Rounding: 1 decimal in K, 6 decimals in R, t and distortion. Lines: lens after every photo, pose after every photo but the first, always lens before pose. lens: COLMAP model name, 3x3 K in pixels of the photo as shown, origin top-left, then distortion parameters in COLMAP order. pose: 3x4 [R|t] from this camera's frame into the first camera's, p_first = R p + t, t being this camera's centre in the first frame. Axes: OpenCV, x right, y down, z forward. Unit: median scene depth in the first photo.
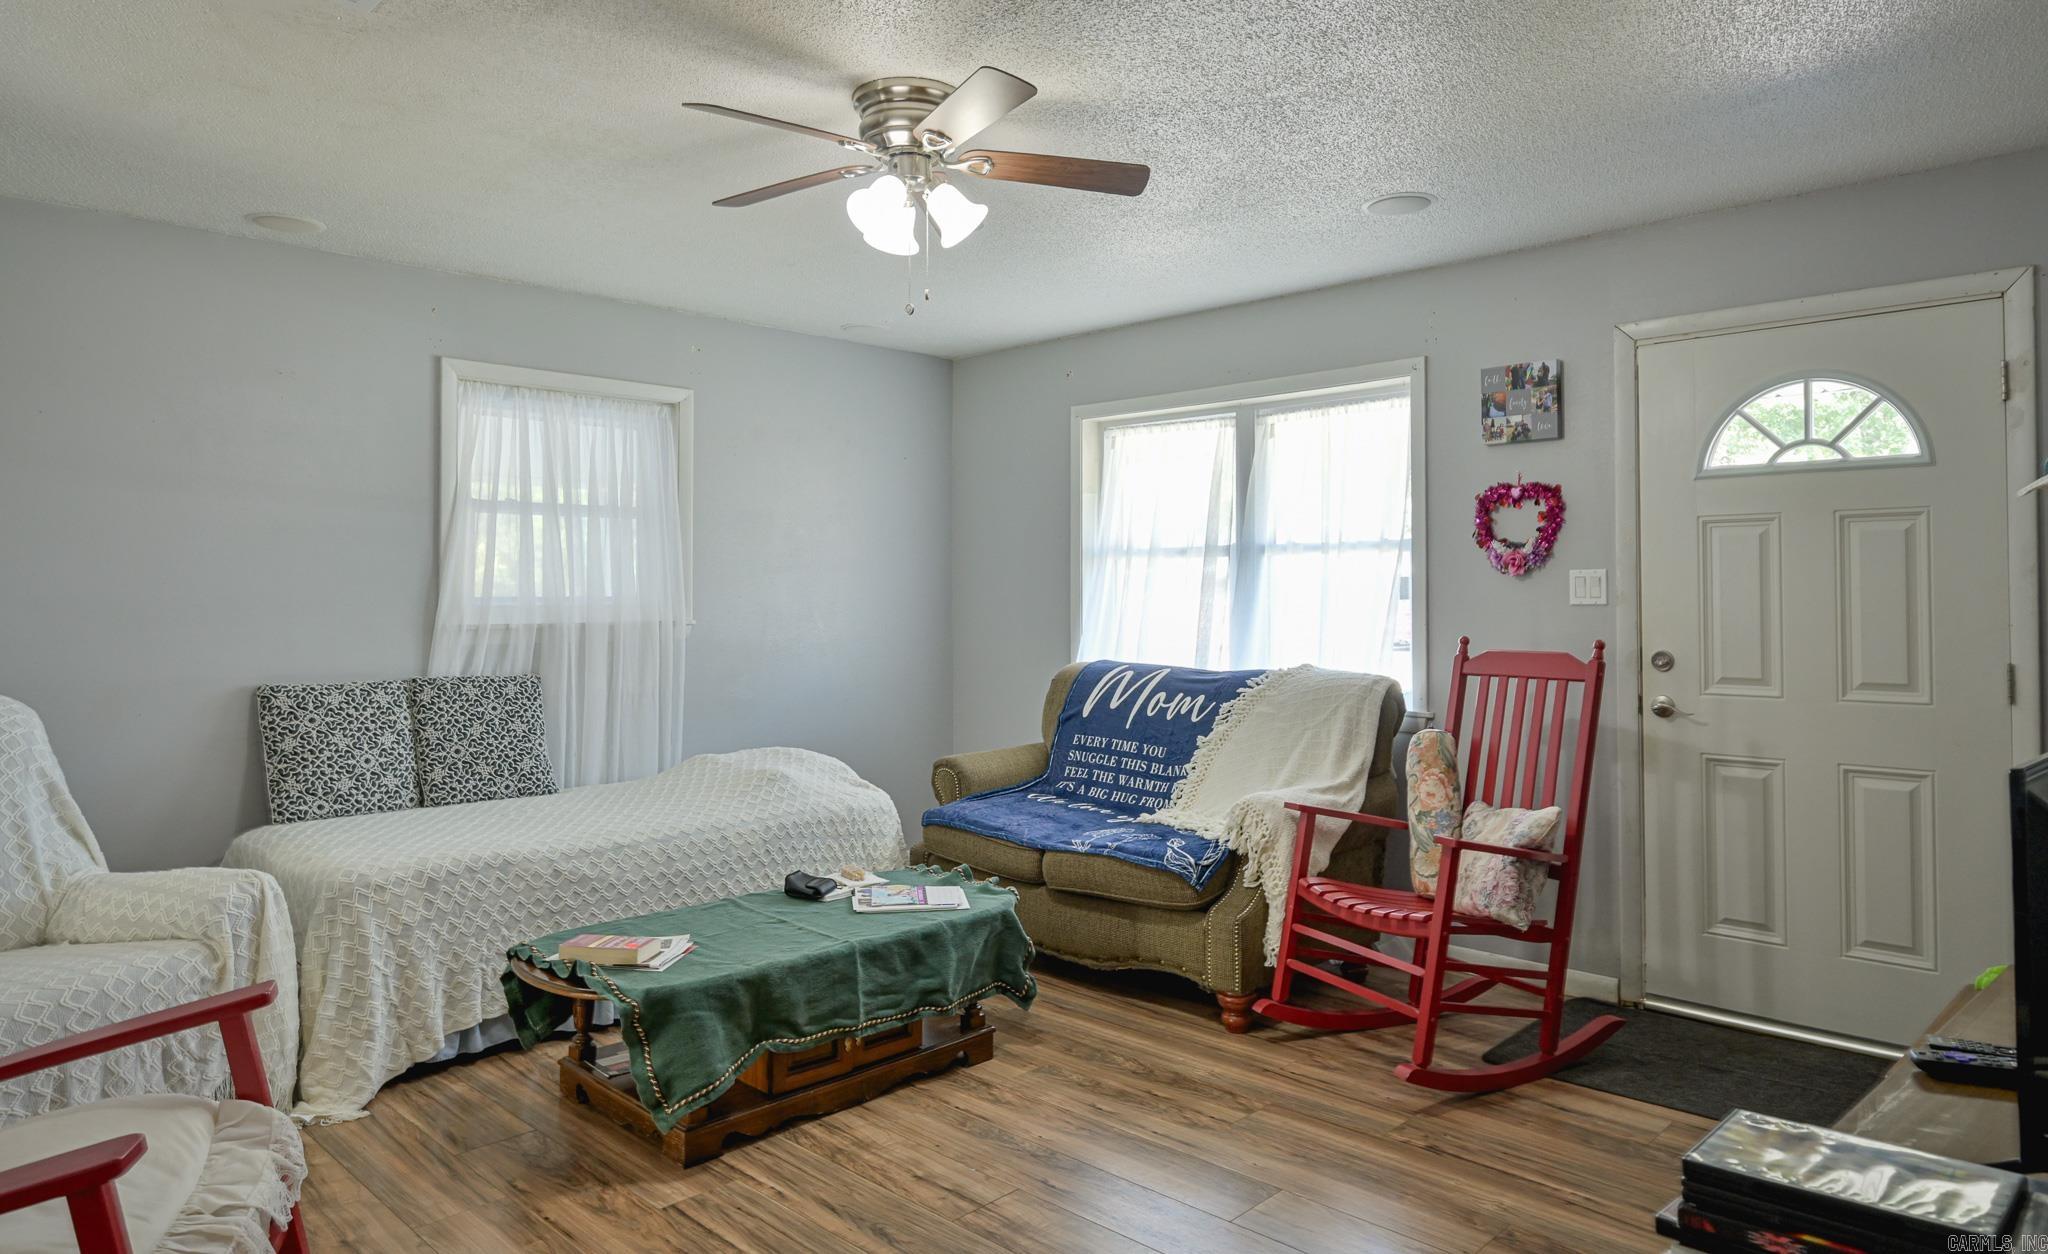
lens RADIAL K [[1242.6, 0, 1024.0], [0, 1242.6, 627.0], [0, 0, 1]] dist [-0.001504, -0.000554]
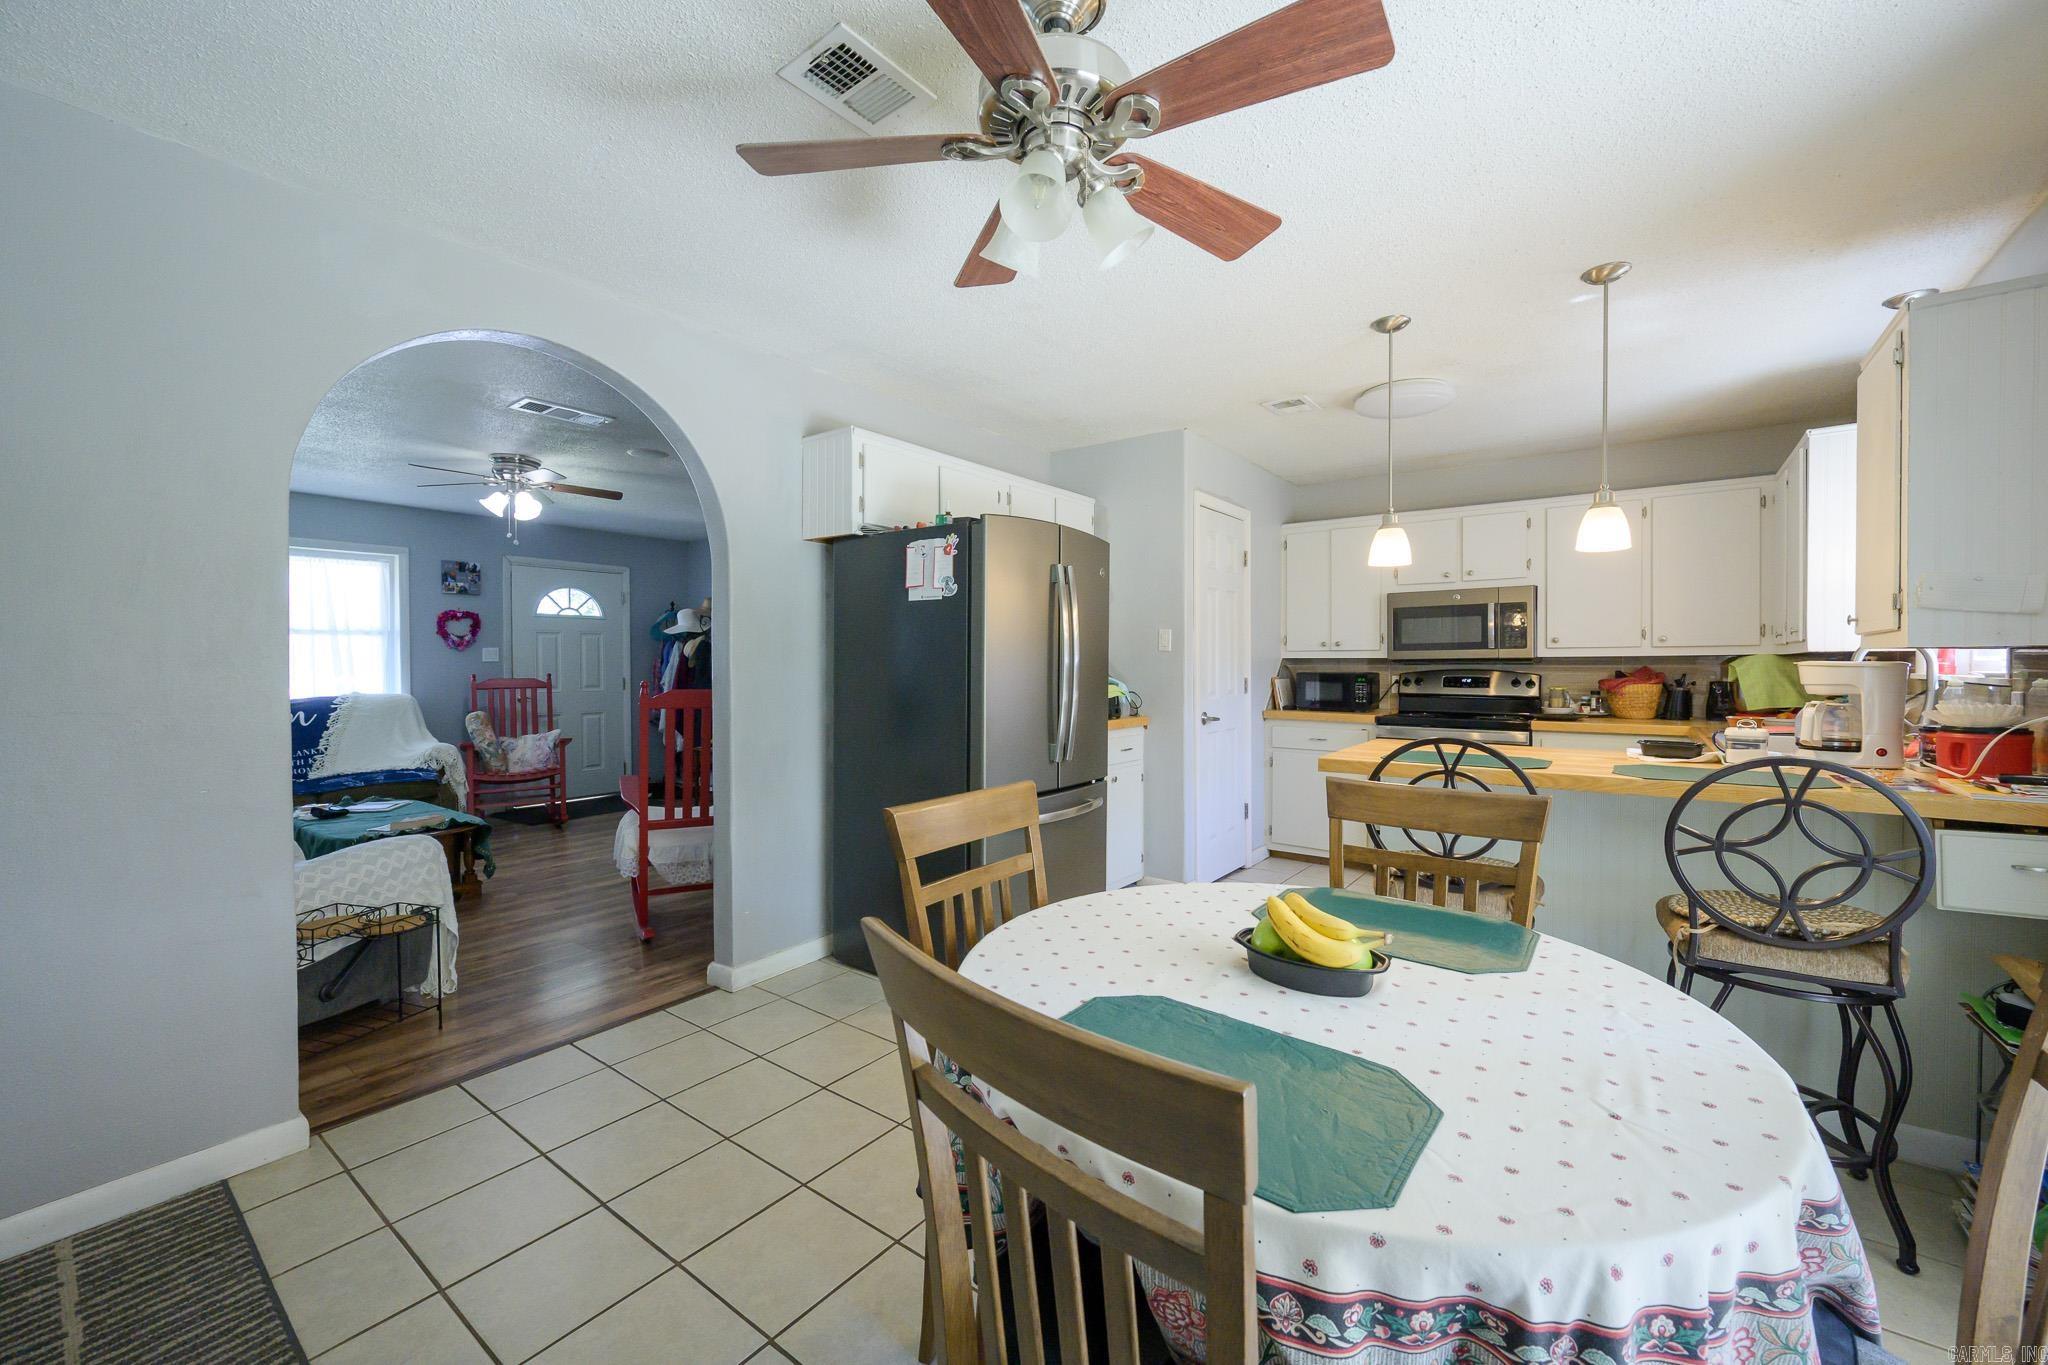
lens RADIAL K [[813.9, 0, 1024.0], [0, 813.9, 682.5], [0, 0, 1]] dist [-0.000013, -0.000006]
pose [[-0.106085, -0.014246, 0.994255, -1.449639], [0.029826, 0.999402, 0.017502, 0.030877], [-0.993910, 0.031511, -0.105597, 0.101272]]
